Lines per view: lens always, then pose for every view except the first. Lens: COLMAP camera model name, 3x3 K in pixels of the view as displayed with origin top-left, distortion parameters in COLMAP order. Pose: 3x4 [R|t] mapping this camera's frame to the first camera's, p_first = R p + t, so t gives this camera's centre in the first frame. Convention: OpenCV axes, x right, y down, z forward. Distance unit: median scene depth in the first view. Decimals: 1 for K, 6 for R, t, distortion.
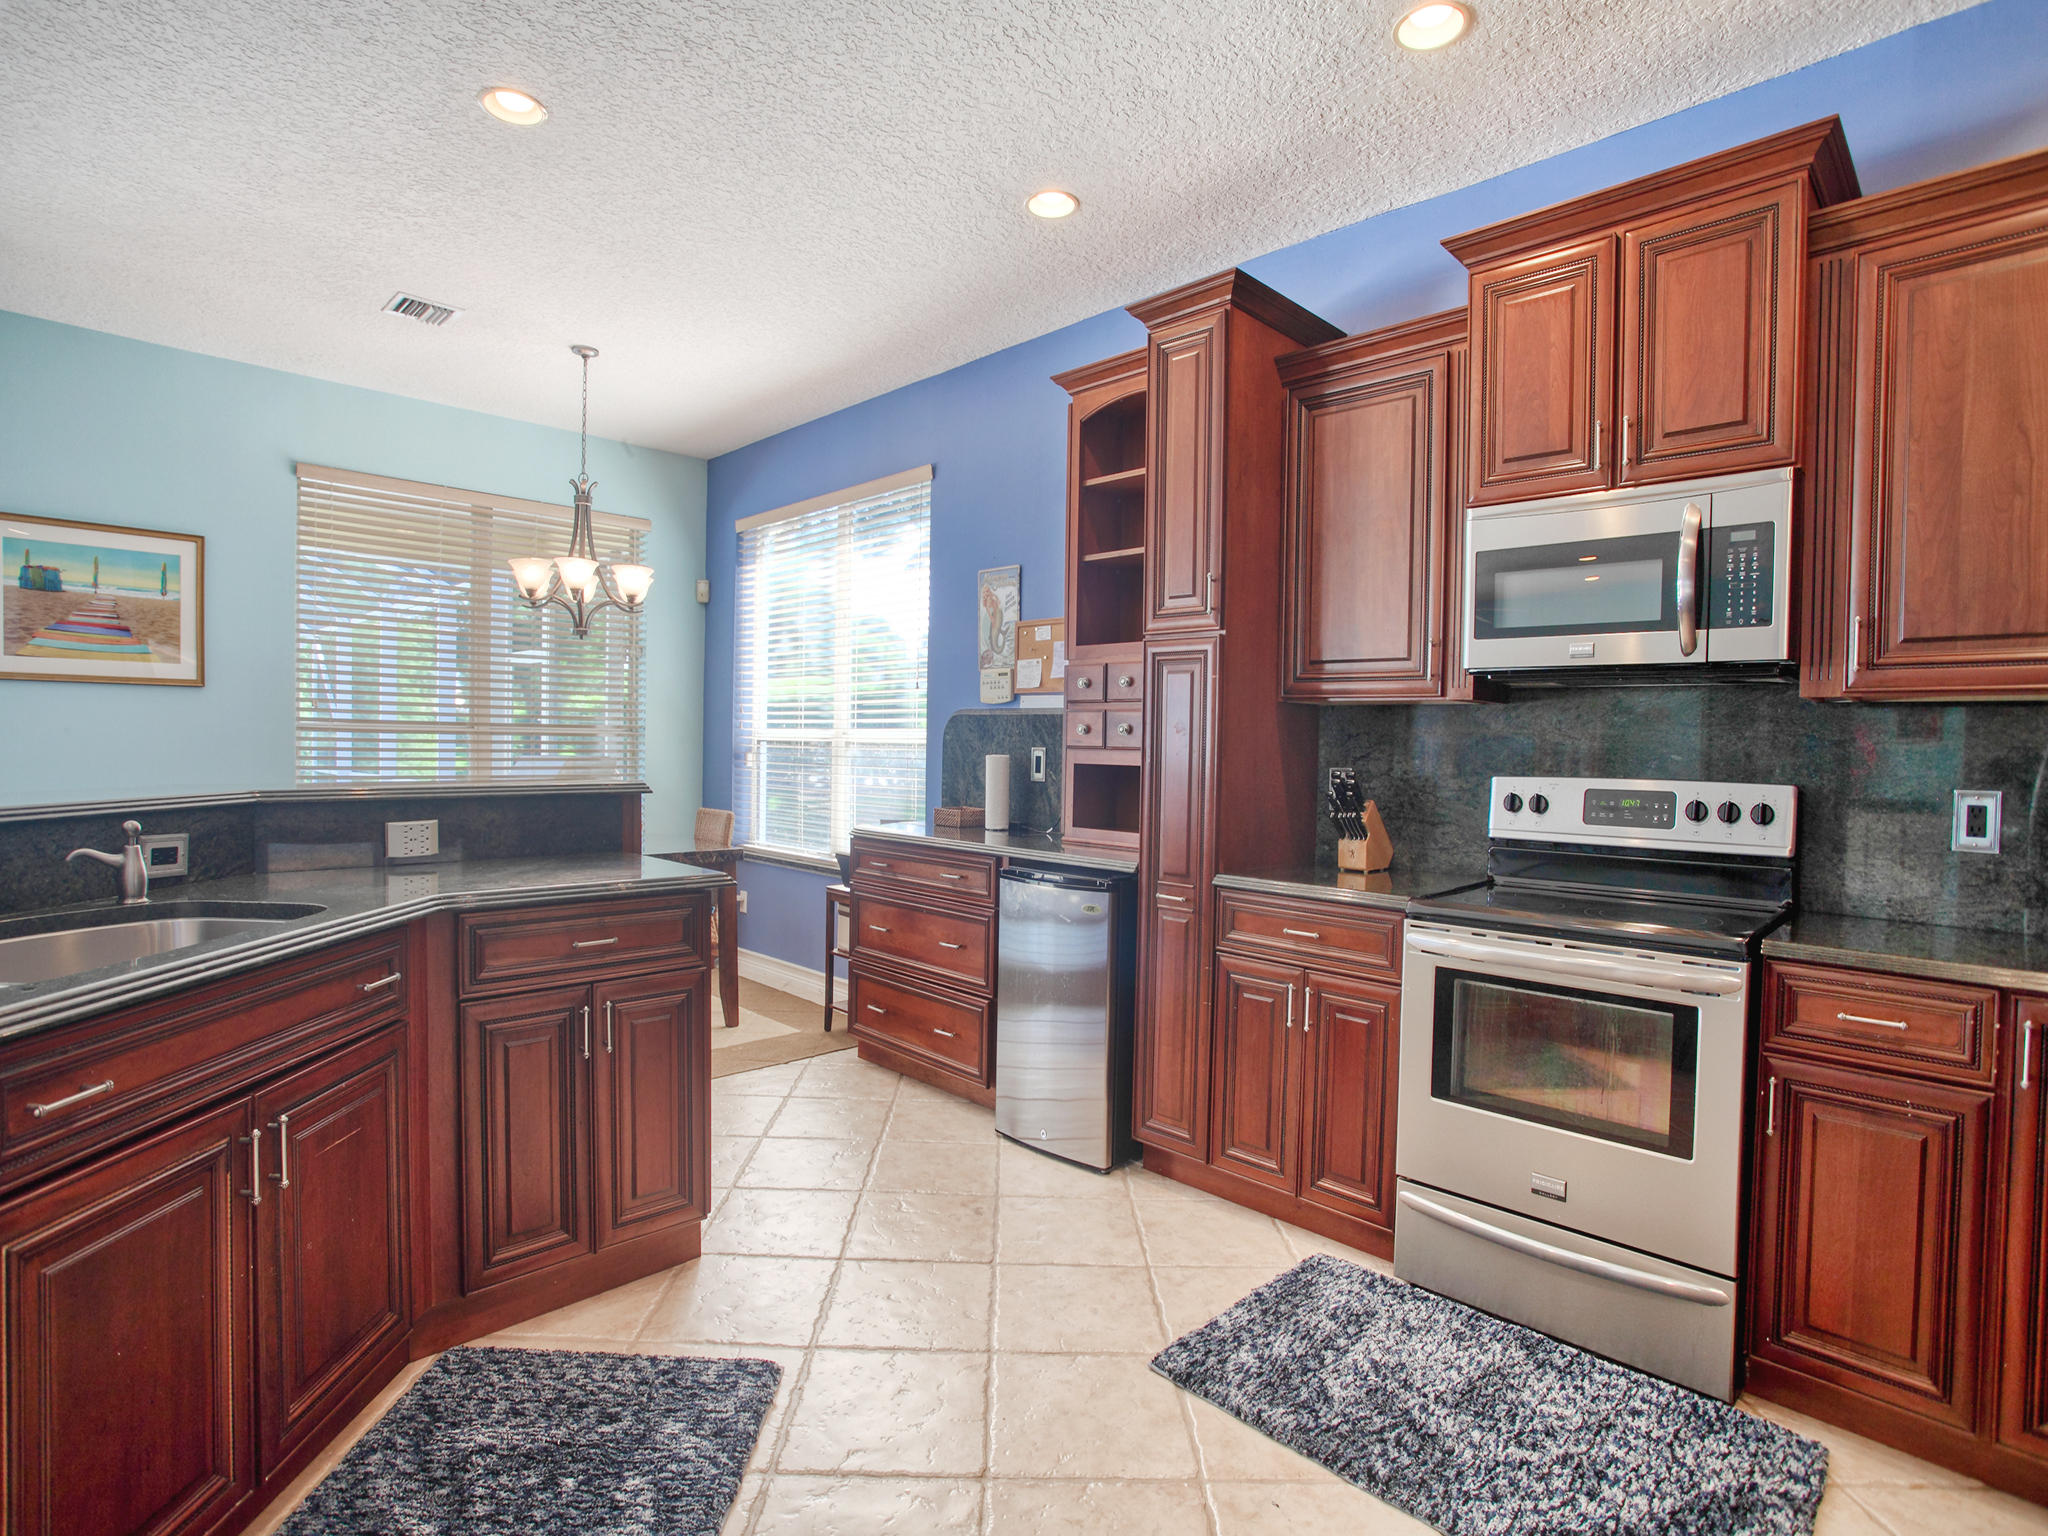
lens RADIAL K [[1037.3, 0, 1010.5], [0, 1037.3, 773.7], [0, 0, 1]] dist [-0.071122, 0.029802]
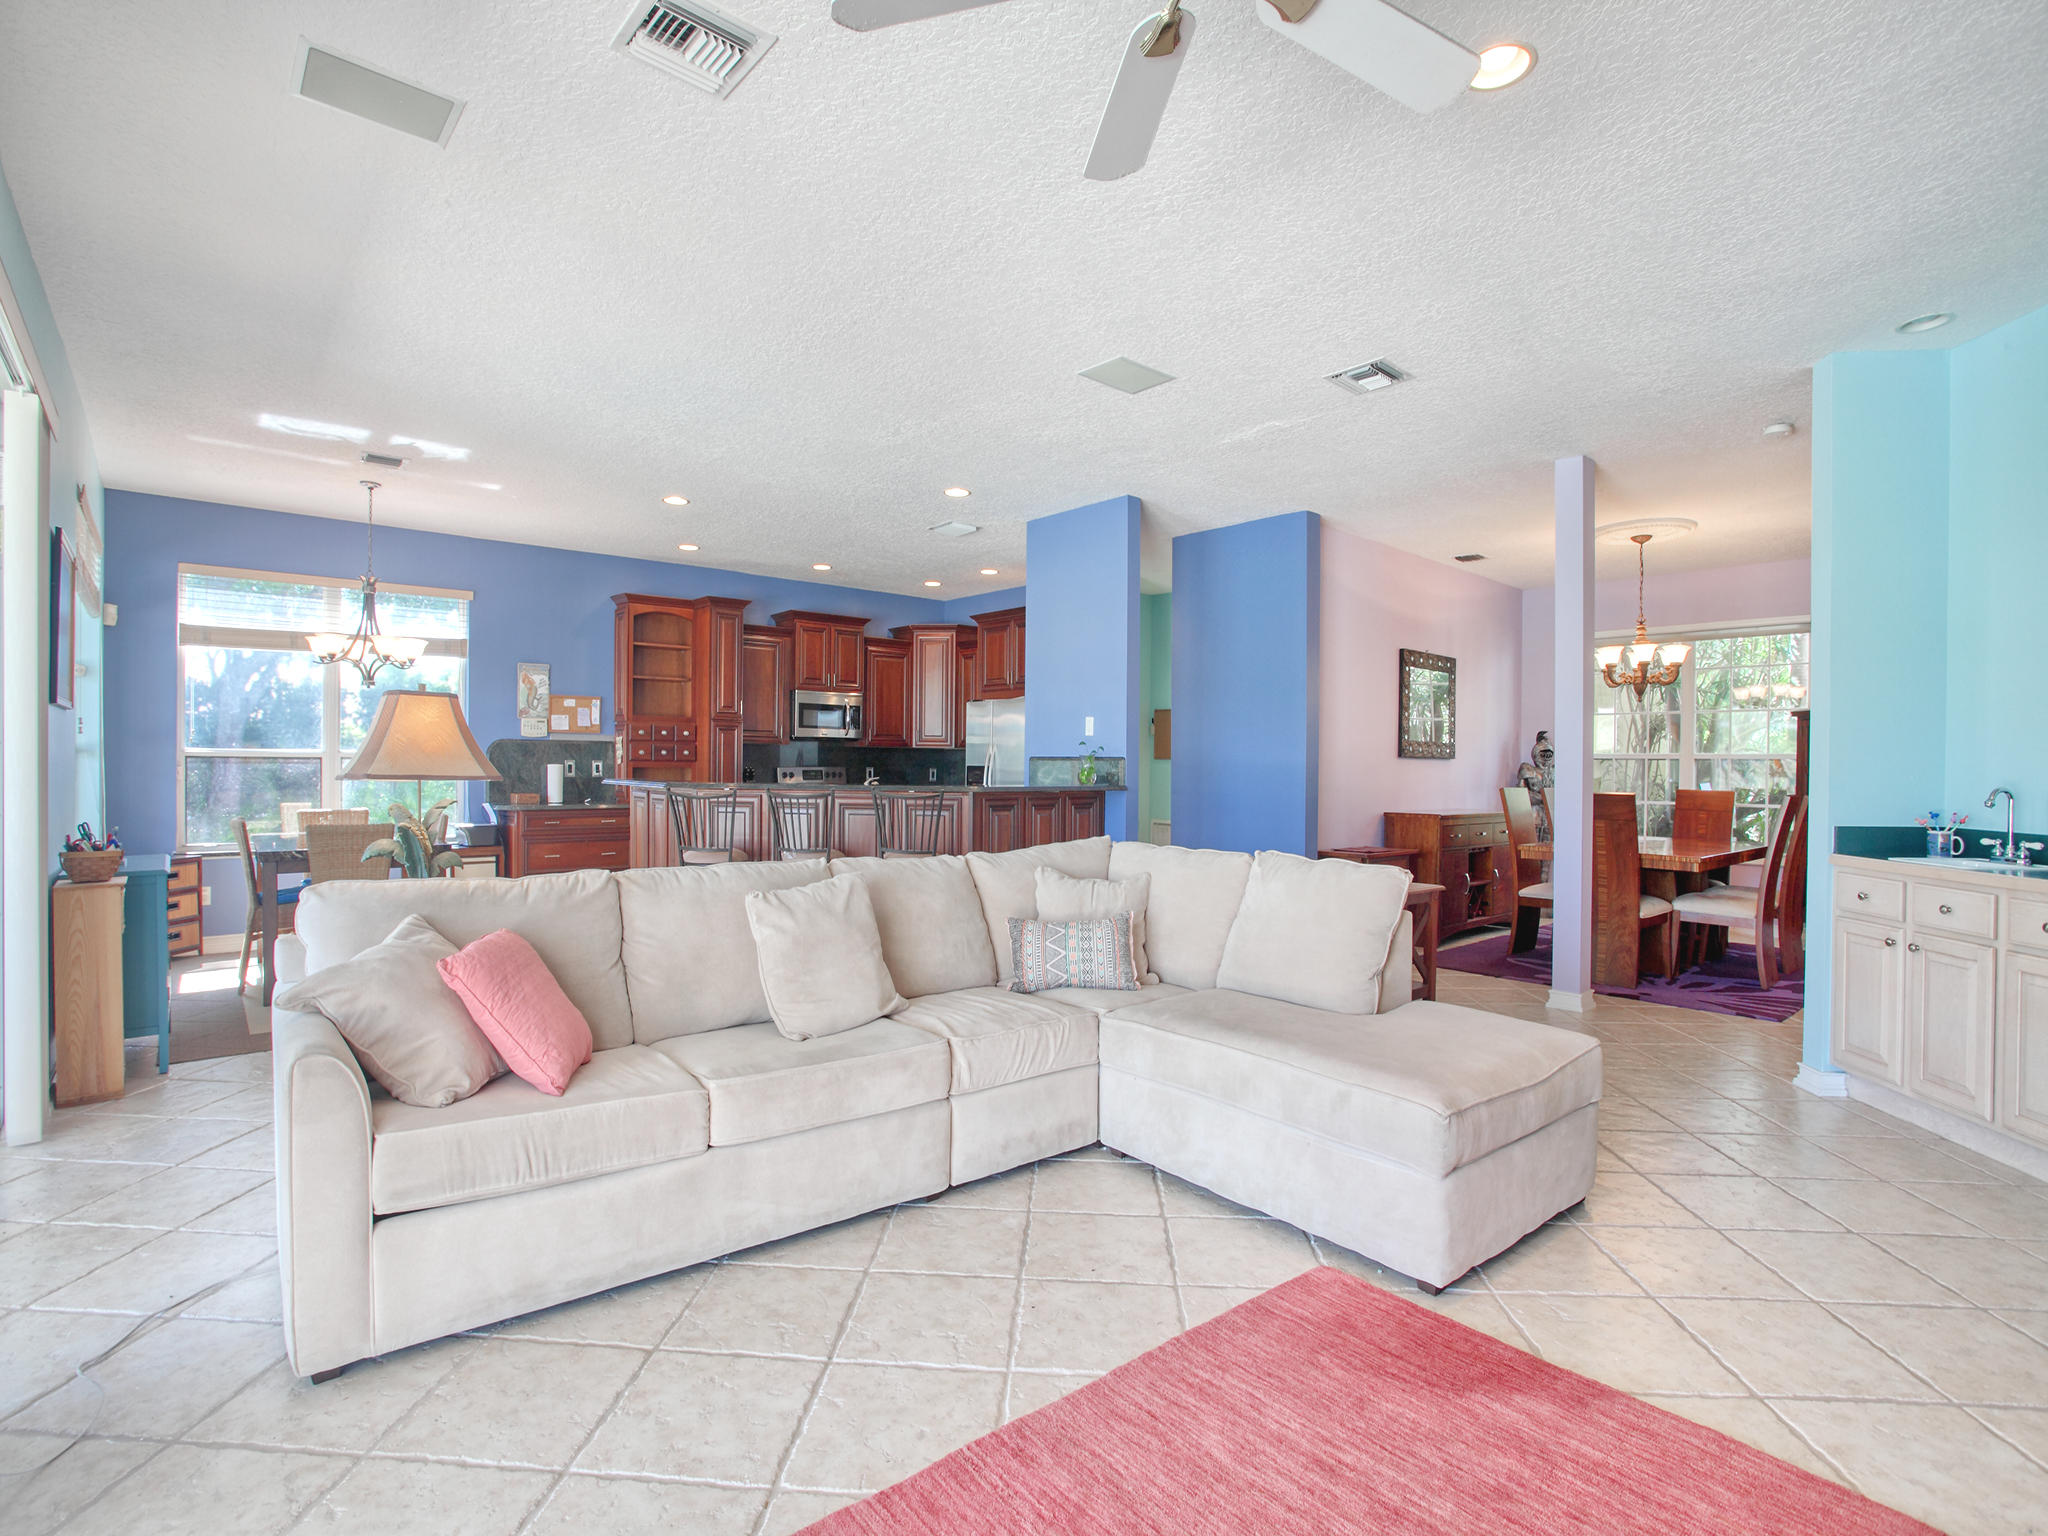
lens RADIAL K [[1037.3, 0, 1010.5], [0, 1037.3, 773.7], [0, 0, 1]] dist [-0.071122, 0.029802]
pose [[0.098331, -0.032021, 0.994638, -2.691848], [0.018649, 0.999366, 0.030330, -0.063737], [-0.994979, 0.015566, 0.098866, -0.041633]]
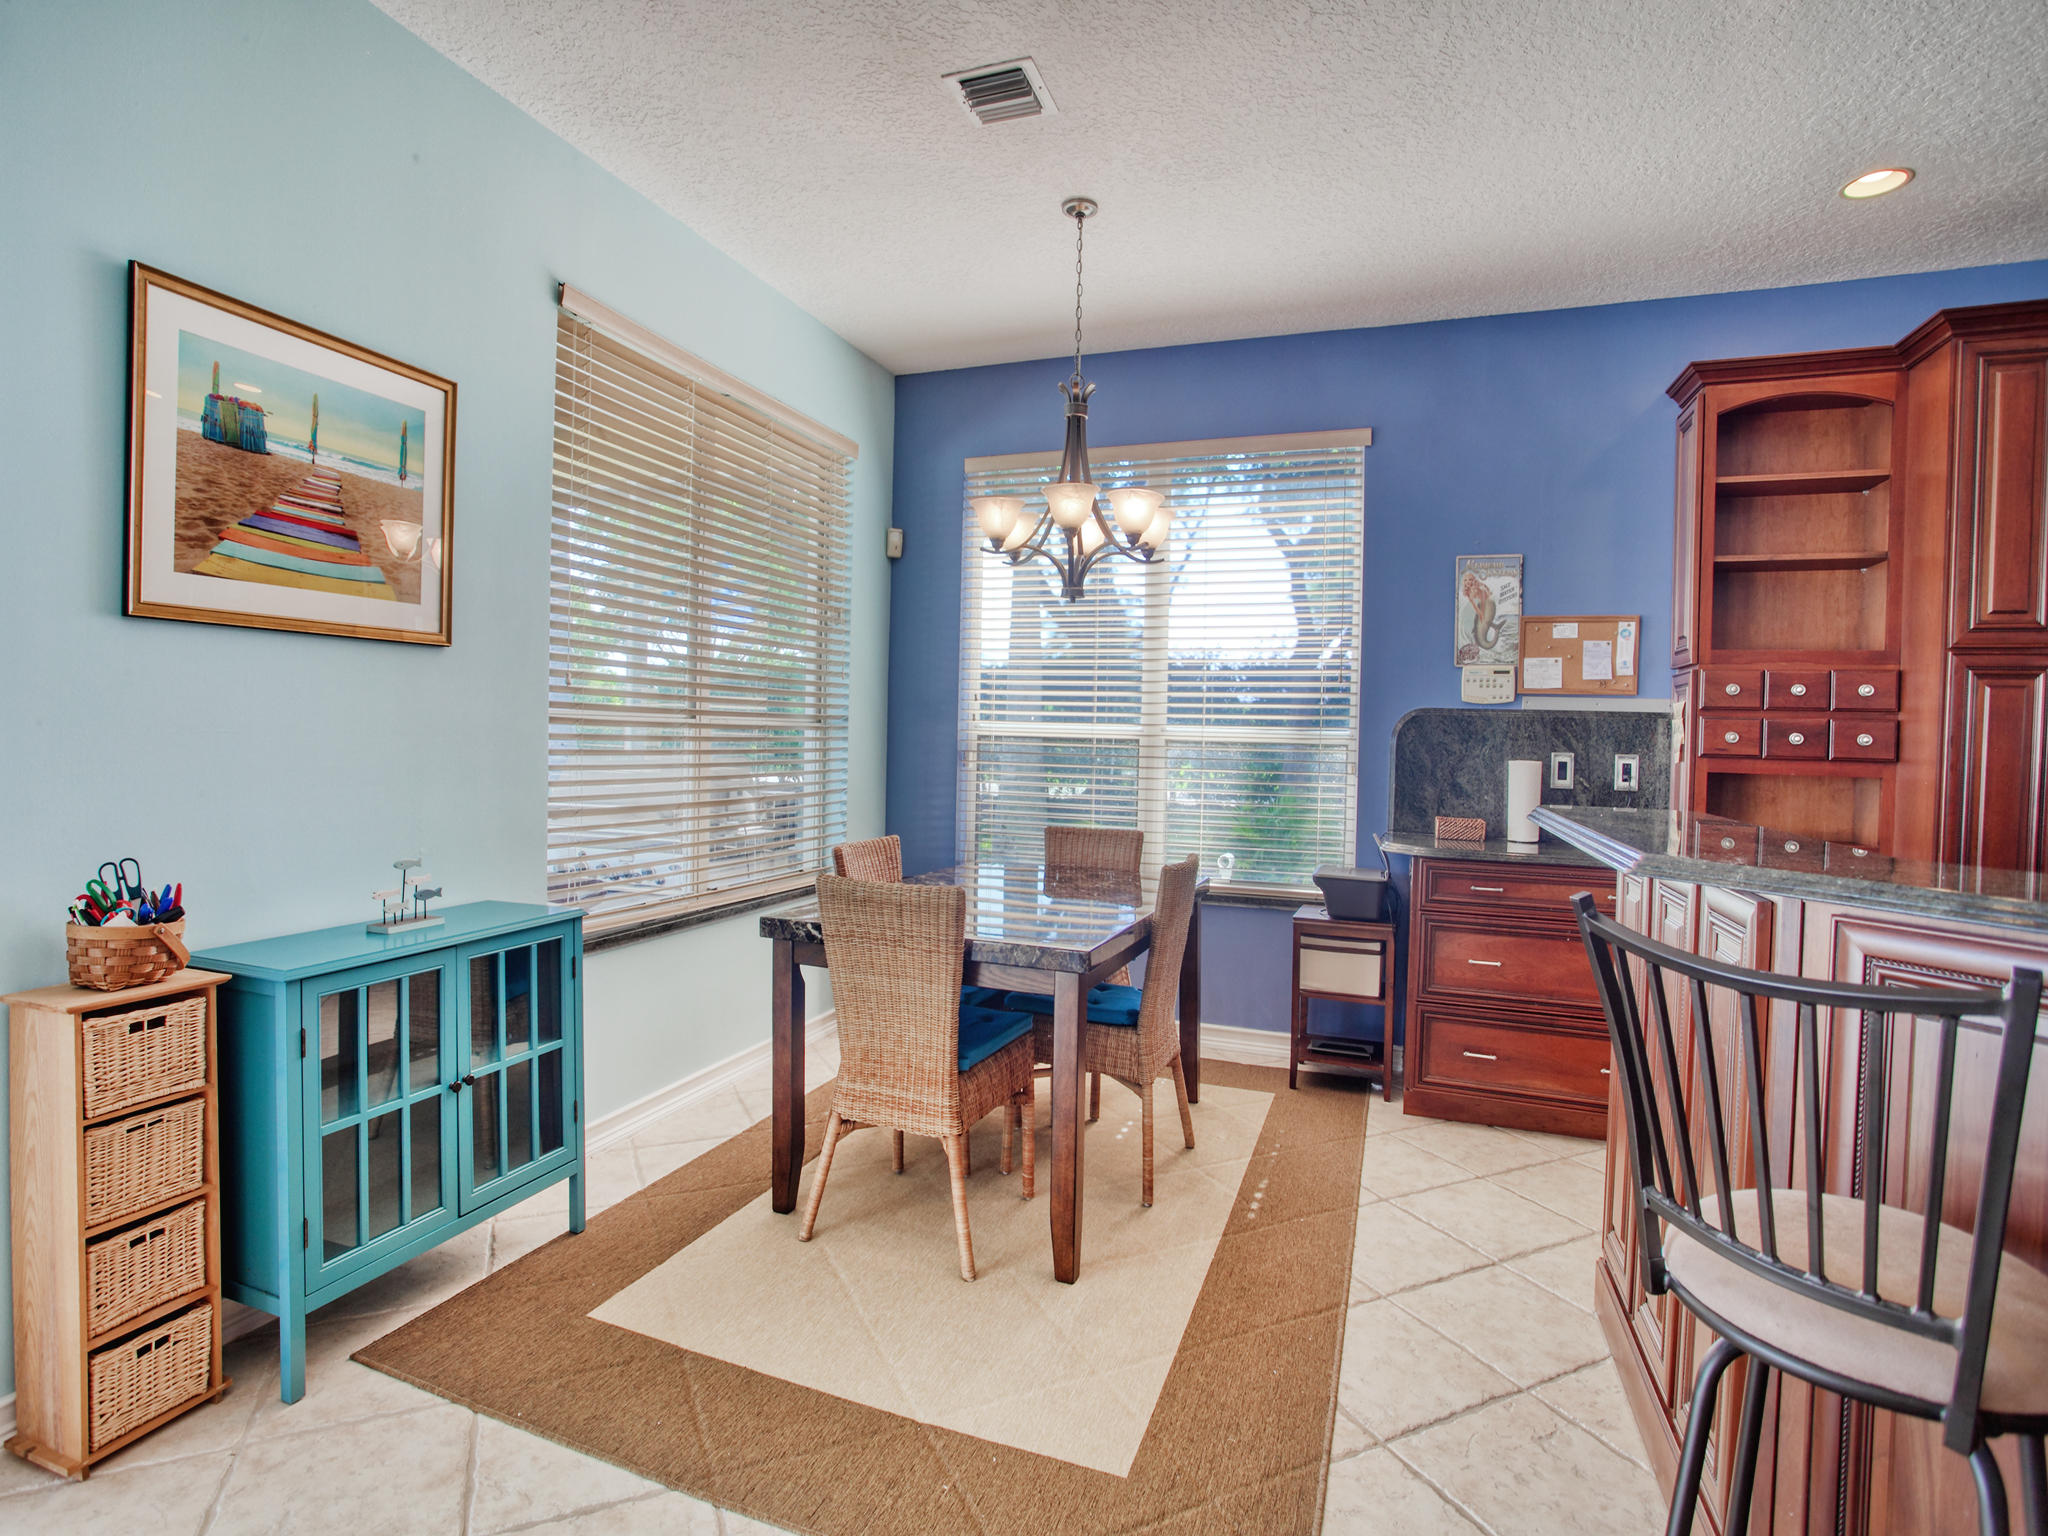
lens RADIAL K [[1042.1, 0, 998.3], [0, 1042.1, 746.6], [0, 0, 1]] dist [-0.057137, 0.024729]
pose [[0.912235, -0.001371, 0.409664, -1.194695], [0.002990, 0.999990, -0.003310, -0.042994], [-0.409656, 0.004245, 0.912230, 0.537626]]
